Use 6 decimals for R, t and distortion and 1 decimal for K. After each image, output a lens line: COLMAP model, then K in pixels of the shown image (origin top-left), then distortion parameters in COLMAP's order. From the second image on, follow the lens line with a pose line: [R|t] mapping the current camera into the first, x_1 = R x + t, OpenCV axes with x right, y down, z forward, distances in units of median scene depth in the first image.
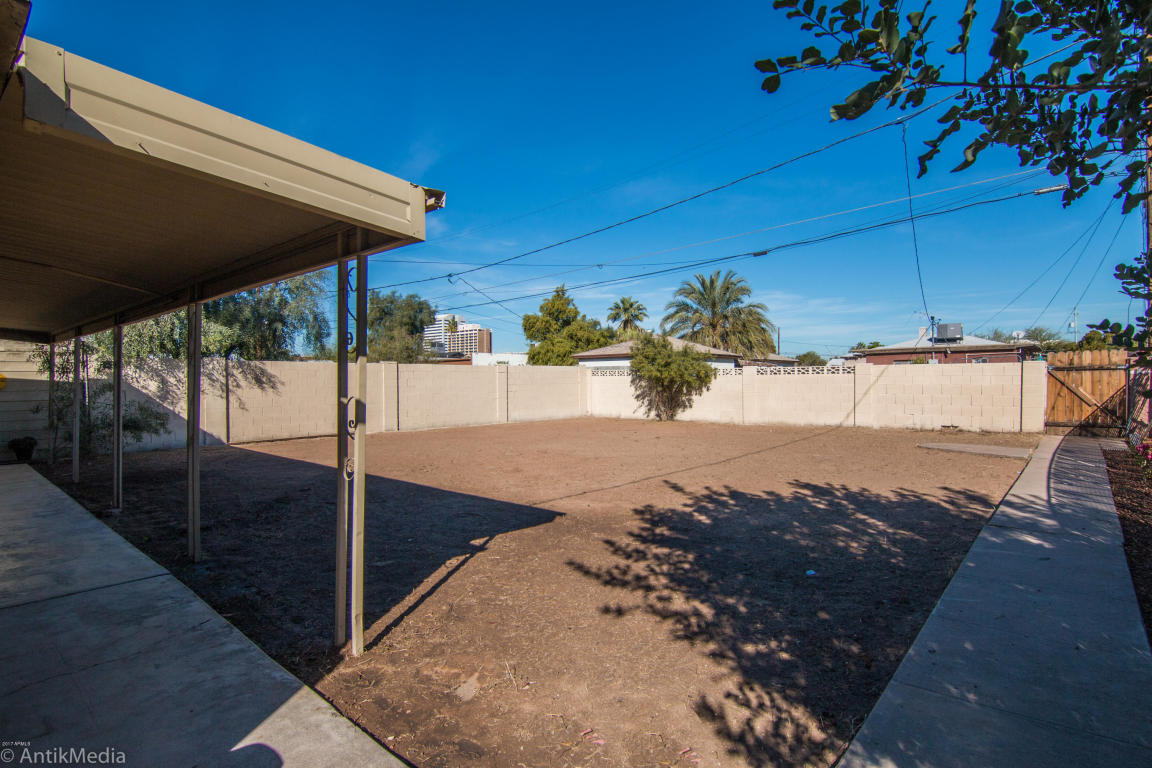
lens RADIAL K [[580.1, 0, 576.4], [0, 580.1, 384.6], [0, 0, 1]] dist [-0.011960, -0.006744]
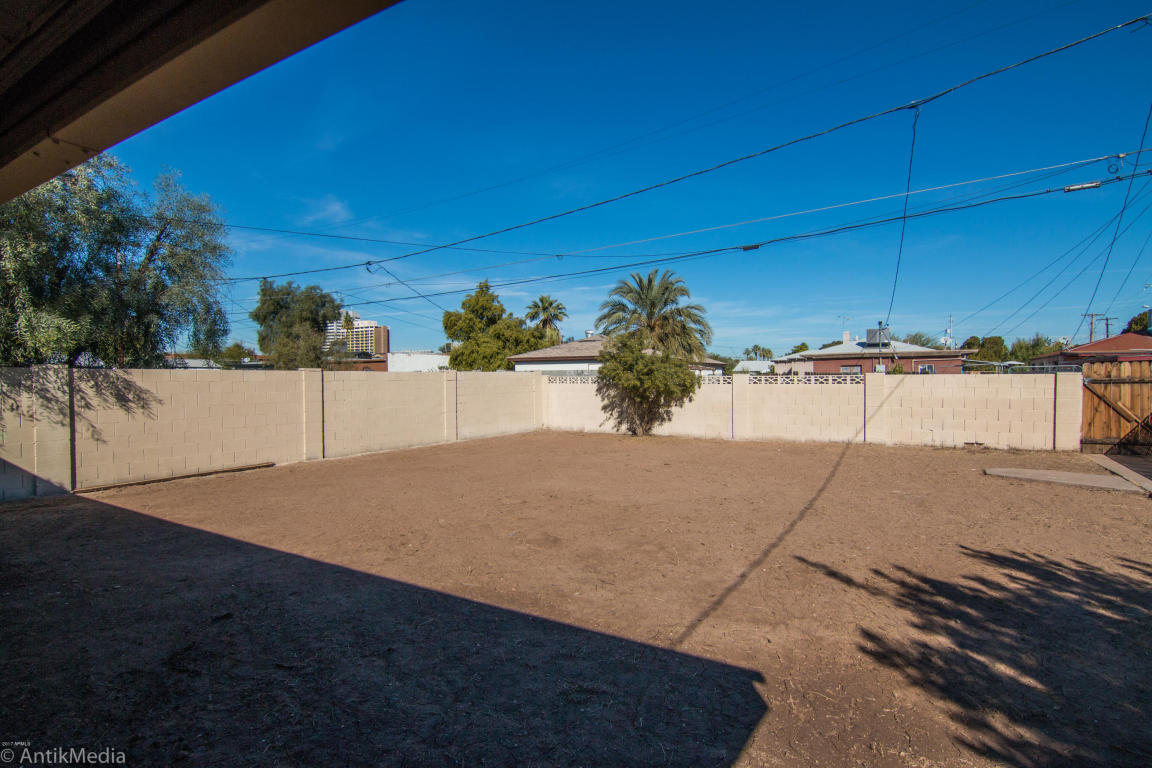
lens RADIAL K [[580.1, 0, 580.0], [0, 580.1, 389.0], [0, 0, 1]] dist [-0.011960, -0.006744]
pose [[0.984877, -0.002295, 0.173240, -0.099279], [0.000815, 0.999963, 0.008615, -0.017913], [-0.173253, -0.008344, 0.984842, 0.175341]]
